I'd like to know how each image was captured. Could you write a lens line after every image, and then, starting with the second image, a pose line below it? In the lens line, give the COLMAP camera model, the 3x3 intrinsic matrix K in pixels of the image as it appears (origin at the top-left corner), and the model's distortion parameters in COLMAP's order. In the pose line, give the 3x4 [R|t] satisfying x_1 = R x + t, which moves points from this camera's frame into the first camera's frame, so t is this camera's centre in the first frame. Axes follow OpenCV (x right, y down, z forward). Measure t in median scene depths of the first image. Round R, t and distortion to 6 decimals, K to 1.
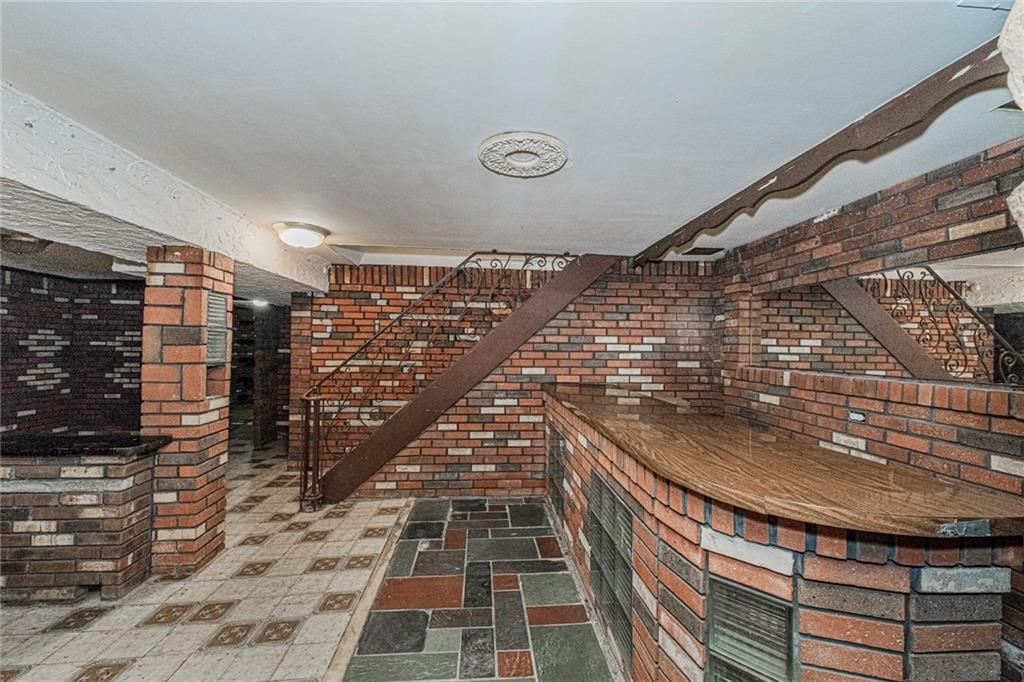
lens RADIAL K [[428.4, 0, 516.2], [0, 428.4, 345.1], [0, 0, 1]] dist [-0.000989, -0.000500]
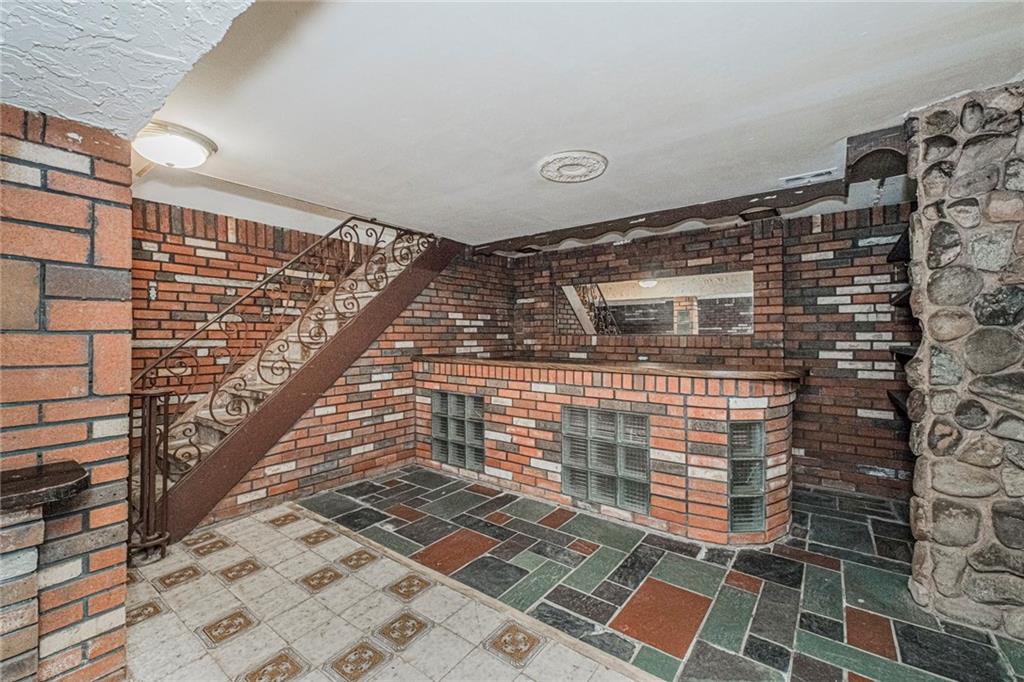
lens RADIAL K [[428.4, 0, 510.1], [0, 428.4, 338.1], [0, 0, 1]] dist [-0.000989, -0.000500]
pose [[0.667877, -0.016368, 0.744092, -0.558220], [0.006842, 0.999851, 0.015853, 0.031096], [-0.744240, -0.005497, 0.667889, 0.133019]]
